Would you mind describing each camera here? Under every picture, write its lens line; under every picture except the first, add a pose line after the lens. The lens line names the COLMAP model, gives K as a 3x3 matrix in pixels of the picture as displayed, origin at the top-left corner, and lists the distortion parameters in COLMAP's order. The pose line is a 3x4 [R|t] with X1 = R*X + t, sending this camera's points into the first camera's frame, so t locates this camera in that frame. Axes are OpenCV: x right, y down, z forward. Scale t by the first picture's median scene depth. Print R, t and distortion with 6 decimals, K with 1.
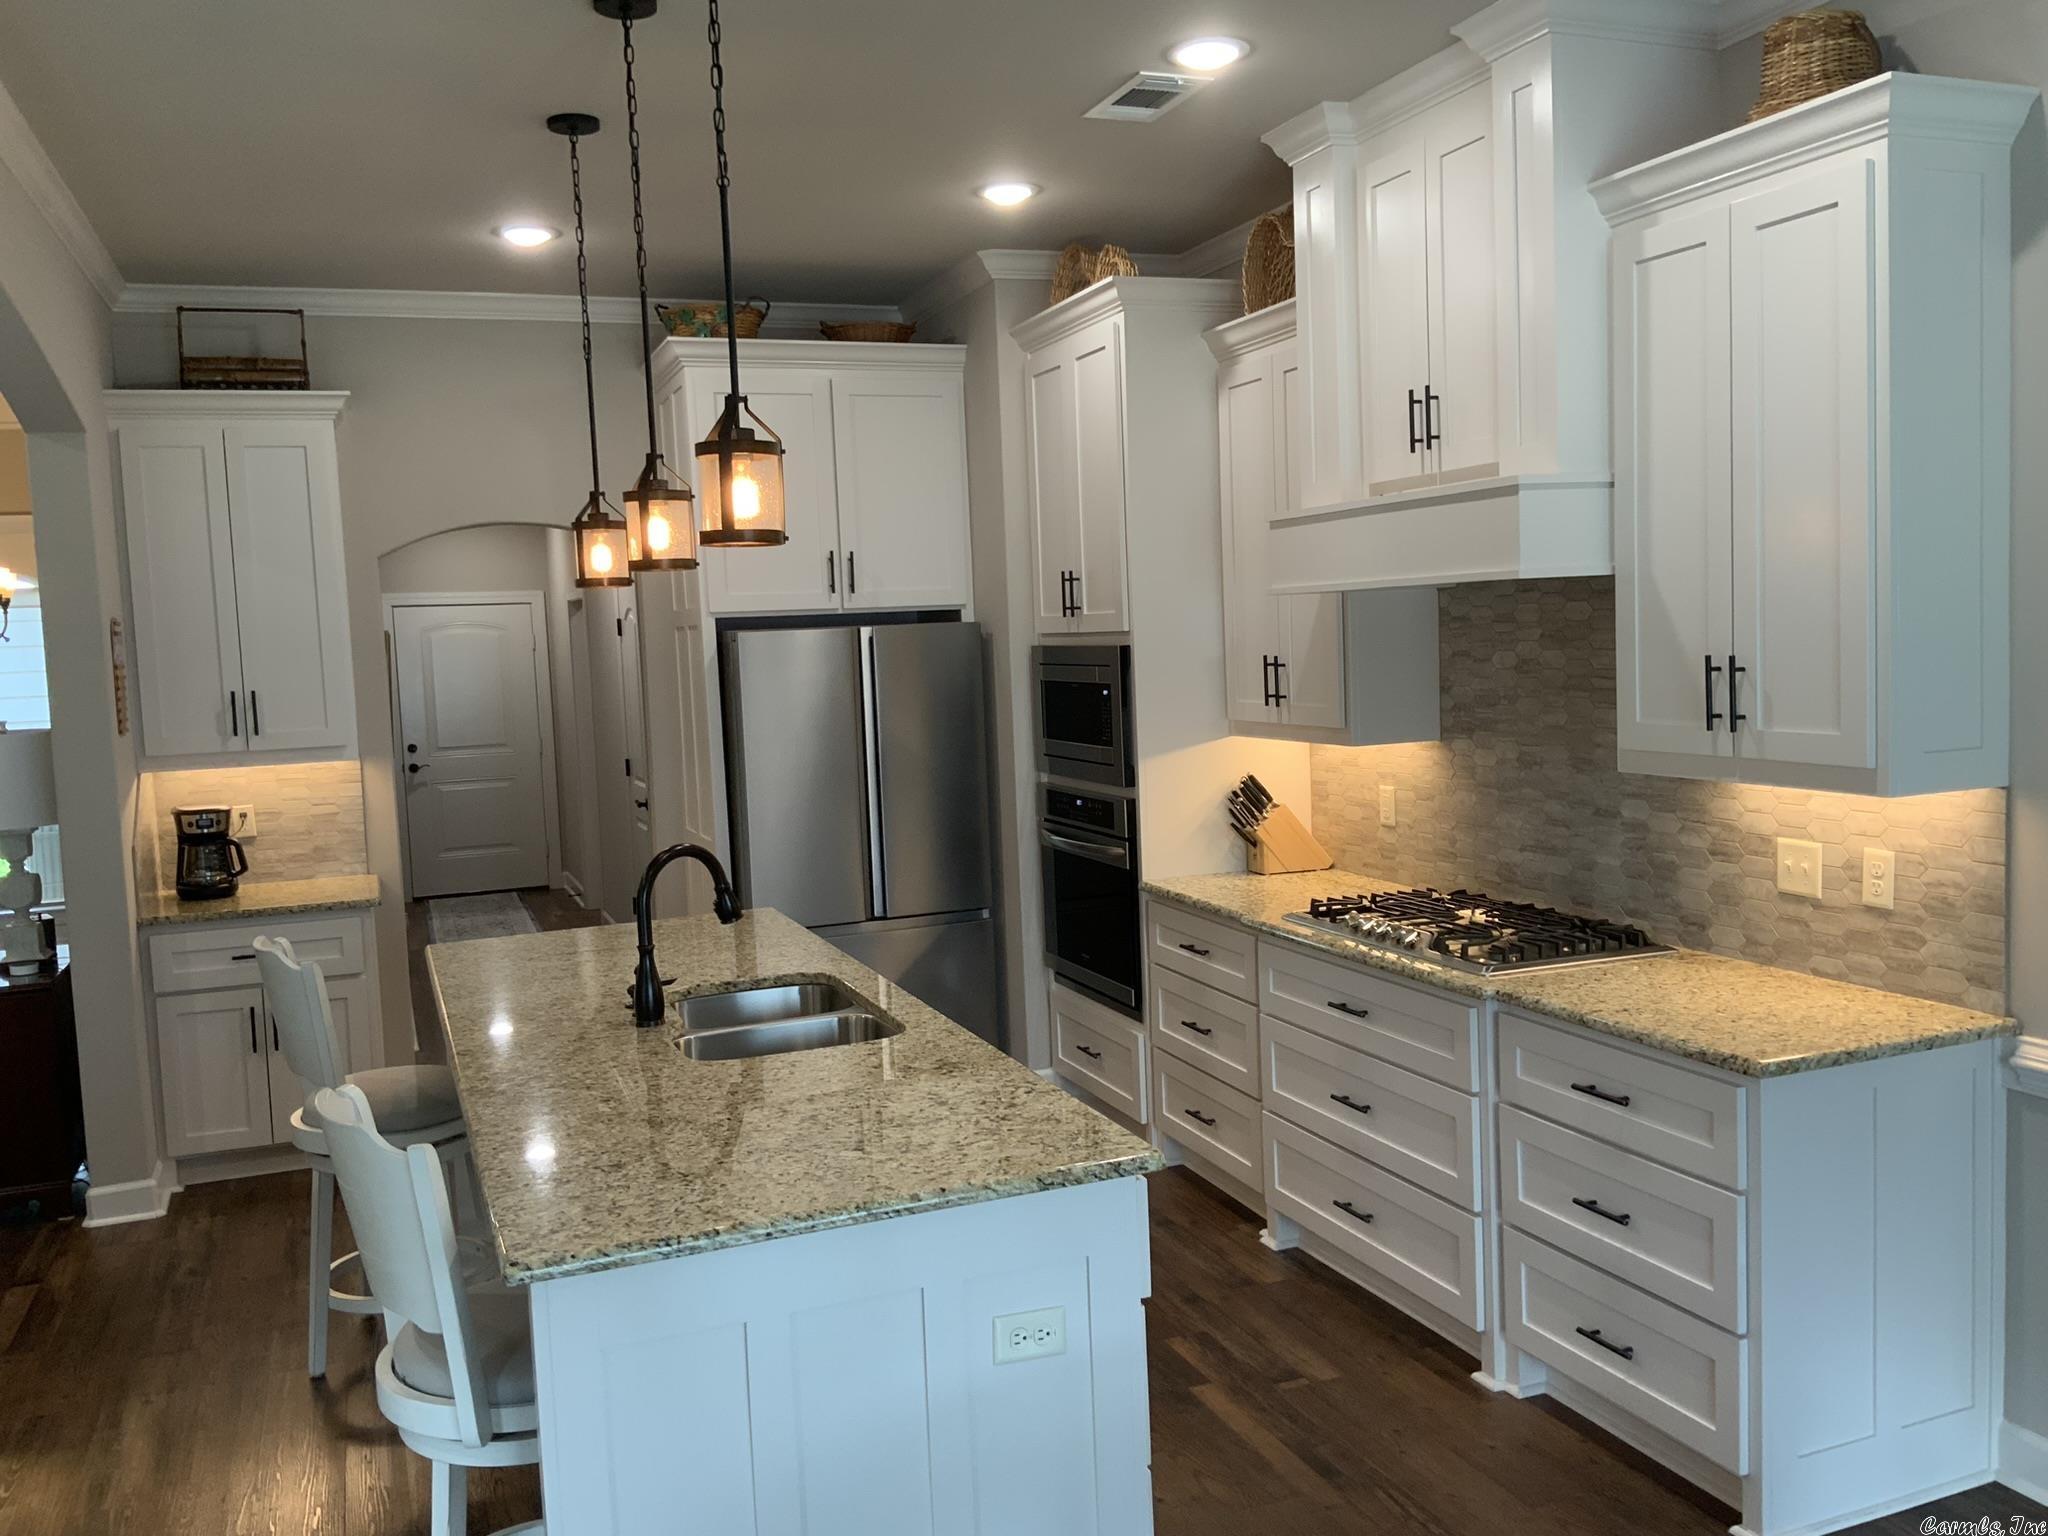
lens RADIAL K [[1684.4, 0, 1012.7], [0, 1684.4, 770.7], [0, 0, 1]] dist [0.099783, -0.194196]
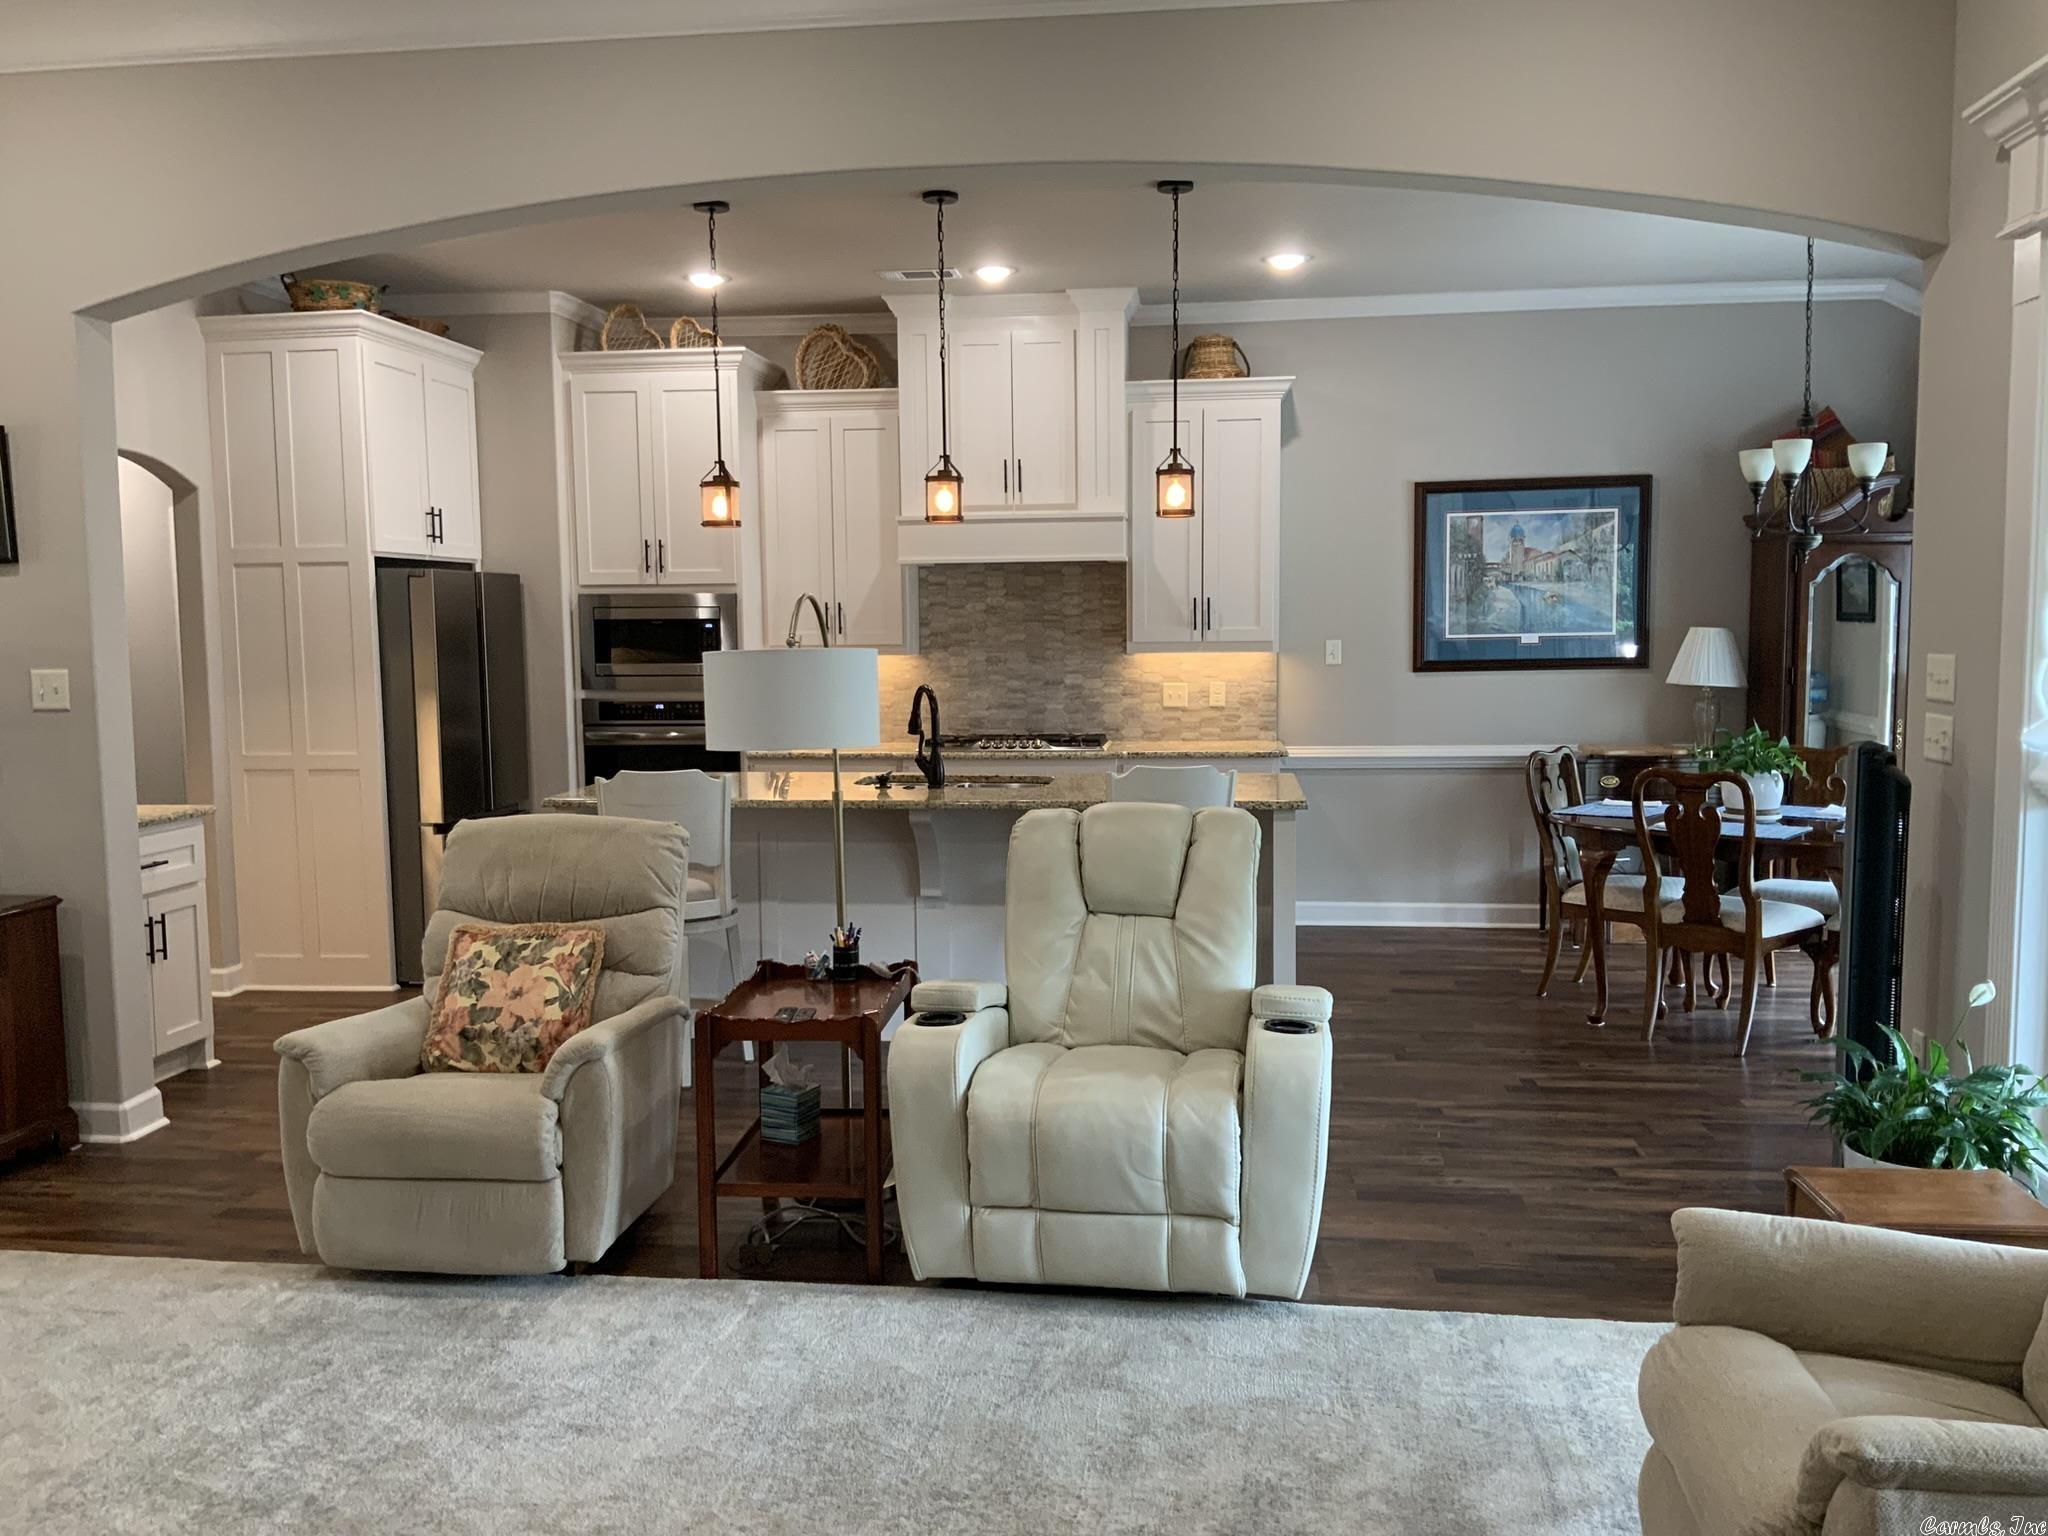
lens RADIAL K [[1684.4, 0, 1024.7], [0, 1684.4, 766.1], [0, 0, 1]] dist [0.099783, -0.194196]
pose [[0.464488, -0.042595, 0.884554, -1.399494], [0.067431, 0.997644, 0.012632, 0.093866], [-0.883008, 0.053779, 0.466266, 0.109354]]
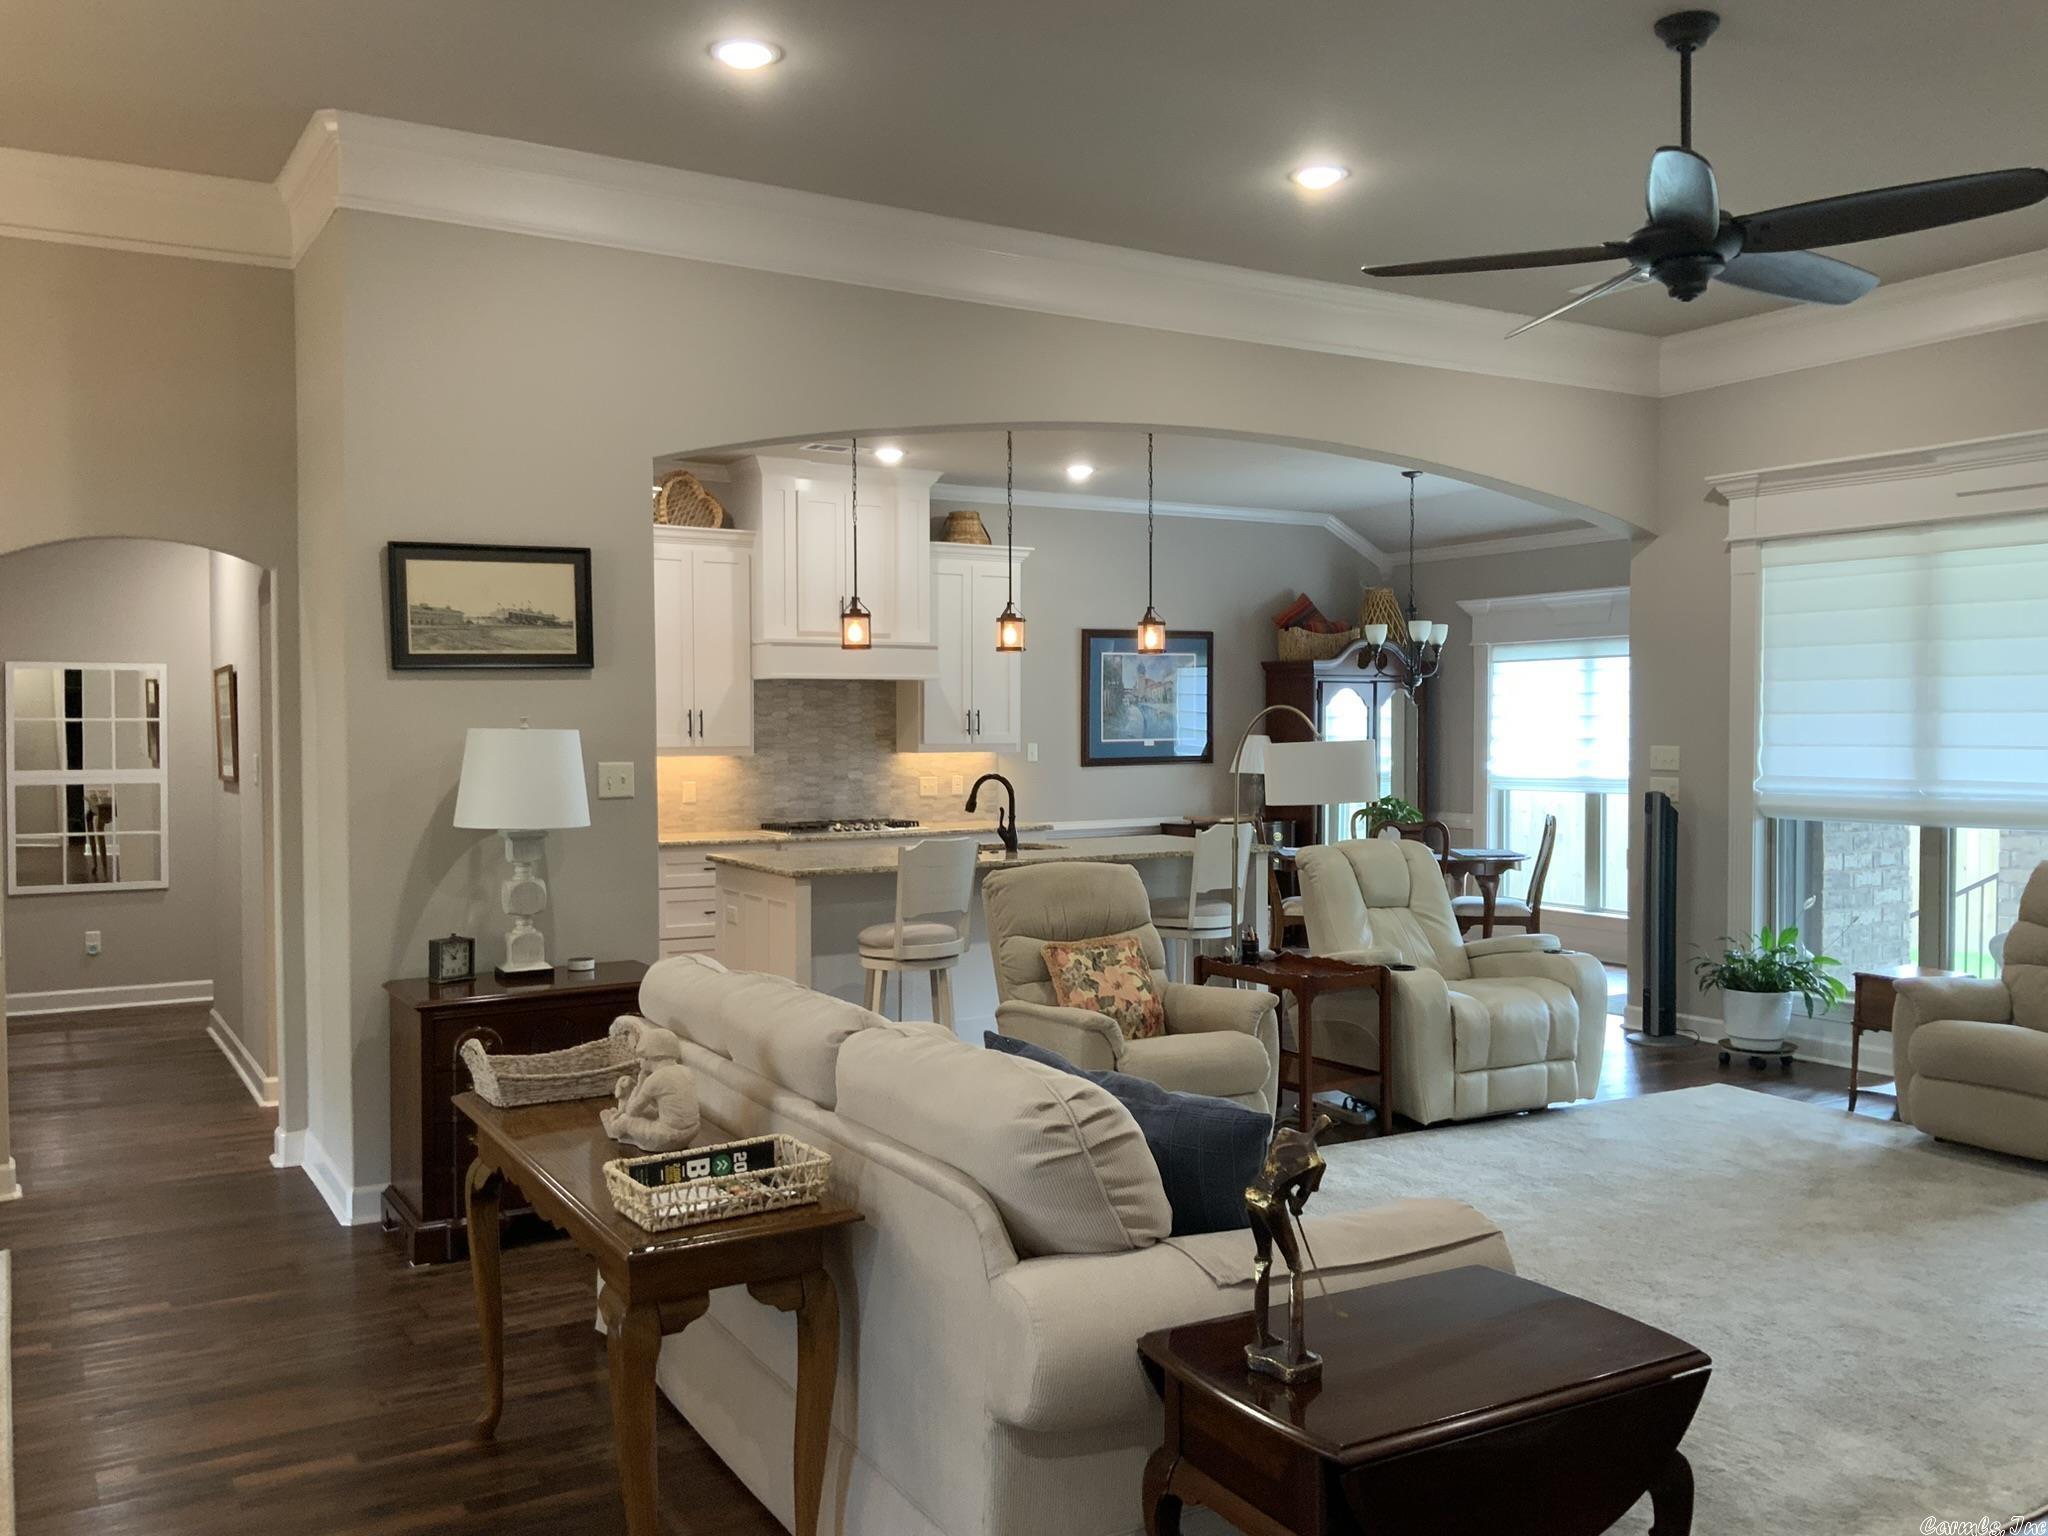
lens RADIAL K [[1684.4, 0, 1017.9], [0, 1684.4, 762.4], [0, 0, 1]] dist [0.099783, -0.194196]
pose [[-0.173539, 0.018125, 0.984660, -2.025503], [0.093560, 0.995612, -0.001838, 0.030517], [-0.980373, 0.091806, -0.174473, 1.148670]]
